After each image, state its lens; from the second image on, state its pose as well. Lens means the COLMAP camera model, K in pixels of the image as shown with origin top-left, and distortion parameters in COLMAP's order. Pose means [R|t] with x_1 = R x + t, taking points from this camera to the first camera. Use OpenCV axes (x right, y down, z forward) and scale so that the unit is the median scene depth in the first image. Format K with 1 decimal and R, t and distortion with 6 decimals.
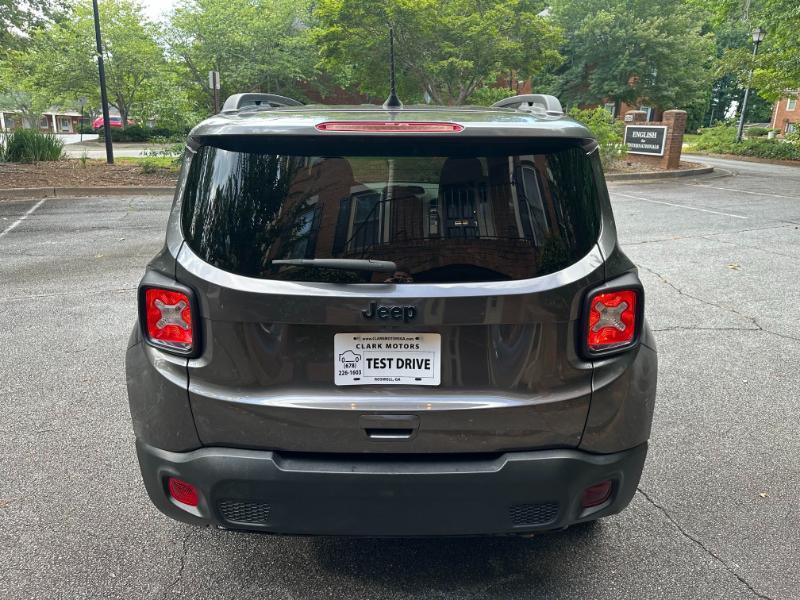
lens RADIAL K [[555.9, 0, 403.0], [0, 555.9, 292.3], [0, 0, 1]] dist [0.029475, -0.029213]
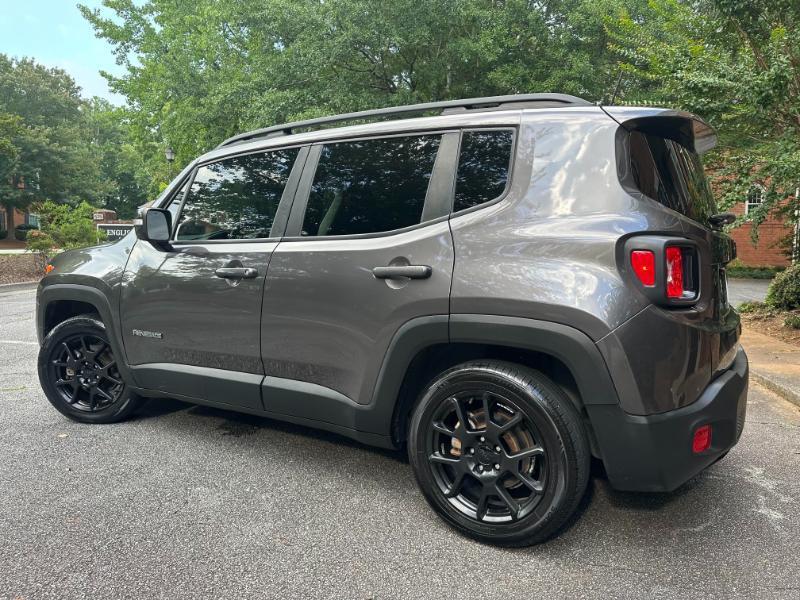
lens RADIAL K [[555.9, 0, 402.1], [0, 555.9, 297.3], [0, 0, 1]] dist [0.029475, -0.029213]
pose [[0.525668, -0.091010, 0.845808, -0.077025], [0.245532, 0.968178, -0.048421, 0.002981], [-0.814486, 0.233126, 0.531286, 0.032926]]
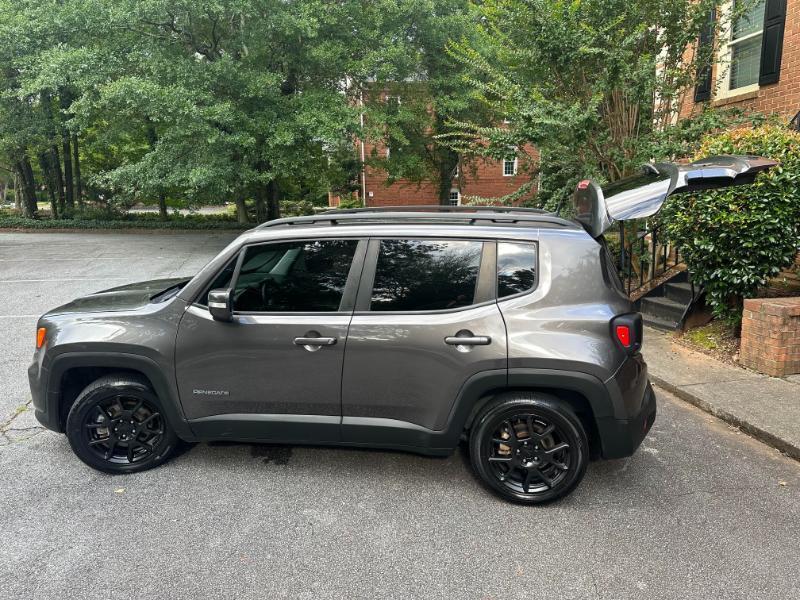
lens RADIAL K [[555.9, 0, 402.0], [0, 555.9, 296.8], [0, 0, 1]] dist [0.029475, -0.029213]
pose [[0.161760, -0.201705, 0.965996, -0.110409], [0.290931, 0.945129, 0.148630, -0.024646], [-0.942970, 0.256996, 0.211567, 0.053313]]
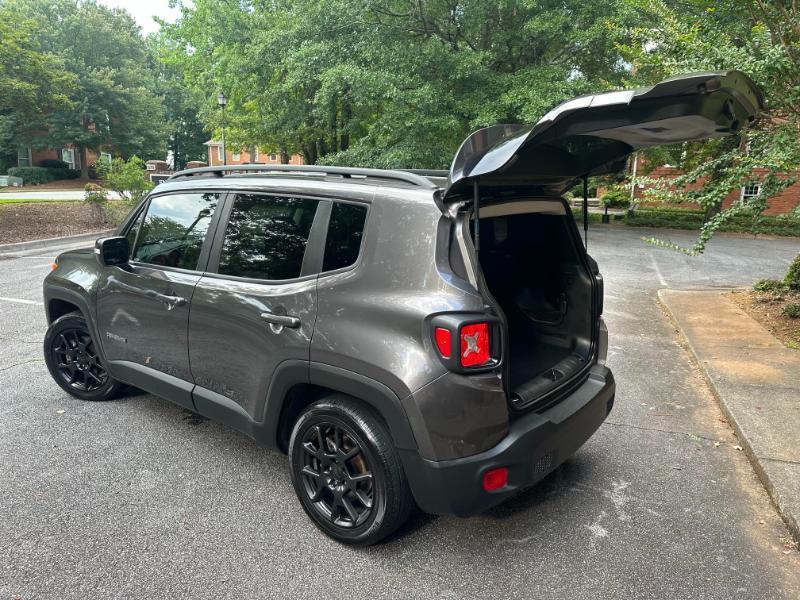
lens RADIAL K [[555.9, 0, 397.5], [0, 555.9, 303.1], [0, 0, 1]] dist [0.029475, -0.029213]
pose [[0.622543, -0.171923, 0.763467, -0.071395], [0.216244, 0.975378, 0.043314, -0.004310], [-0.752116, 0.138130, 0.644393, 0.006594]]
